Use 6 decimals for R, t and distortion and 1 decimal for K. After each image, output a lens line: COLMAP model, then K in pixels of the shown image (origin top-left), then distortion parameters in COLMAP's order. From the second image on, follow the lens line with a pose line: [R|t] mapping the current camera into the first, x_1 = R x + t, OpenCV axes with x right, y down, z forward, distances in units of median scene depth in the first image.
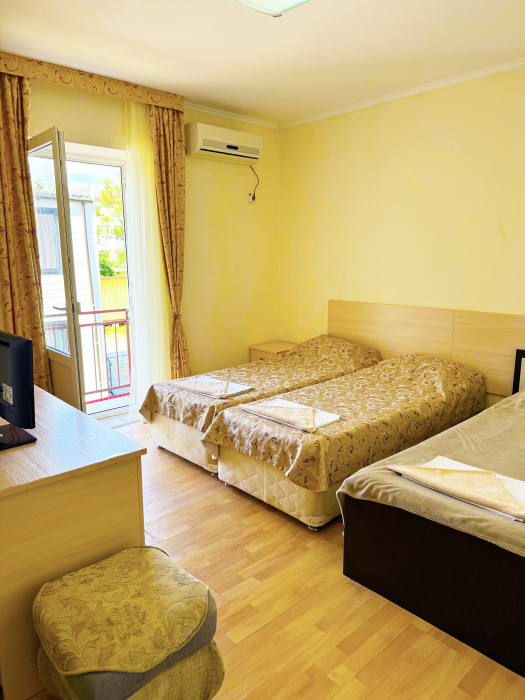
lens RADIAL K [[494.0, 0, 257.3], [0, 494.0, 348.8], [0, 0, 1]] dist [0.119652, -0.181058]
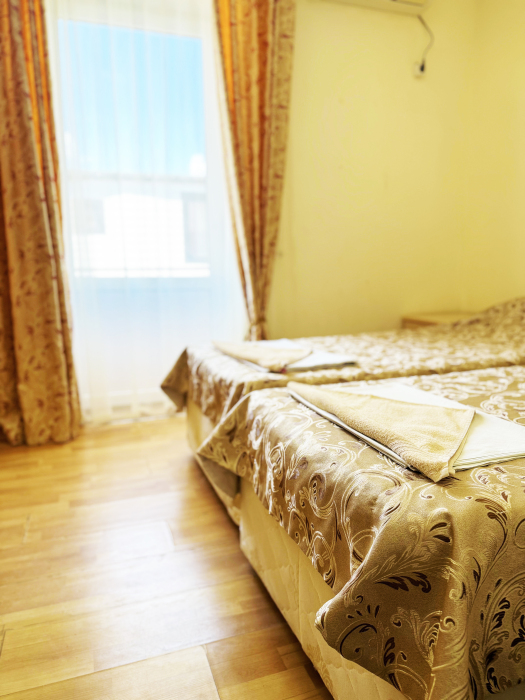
lens RADIAL K [[494.0, 0, 257.3], [0, 494.0, 348.8], [0, 0, 1]] dist [0.119652, -0.181058]
pose [[0.918456, 0.055850, -0.391560, 0.123736], [-0.063440, 0.997965, -0.006462, 0.100826], [0.390402, 0.030776, 0.920130, 0.686017]]
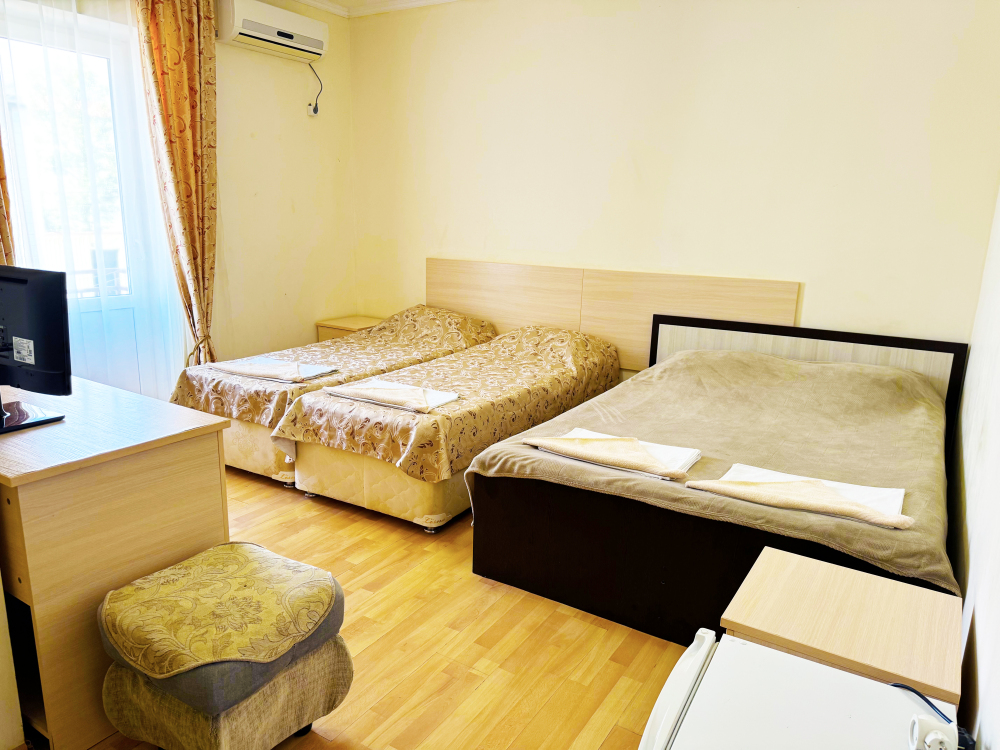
lens RADIAL K [[705.6, 0, 502.1], [0, 705.6, 372.2], [0, 0, 1]] dist [0.119652, -0.181058]
pose [[0.961047, -0.031242, 0.274612, -0.082119], [0.021207, 0.998997, 0.039439, 0.062255], [-0.275569, -0.032079, 0.960746, -0.114377]]
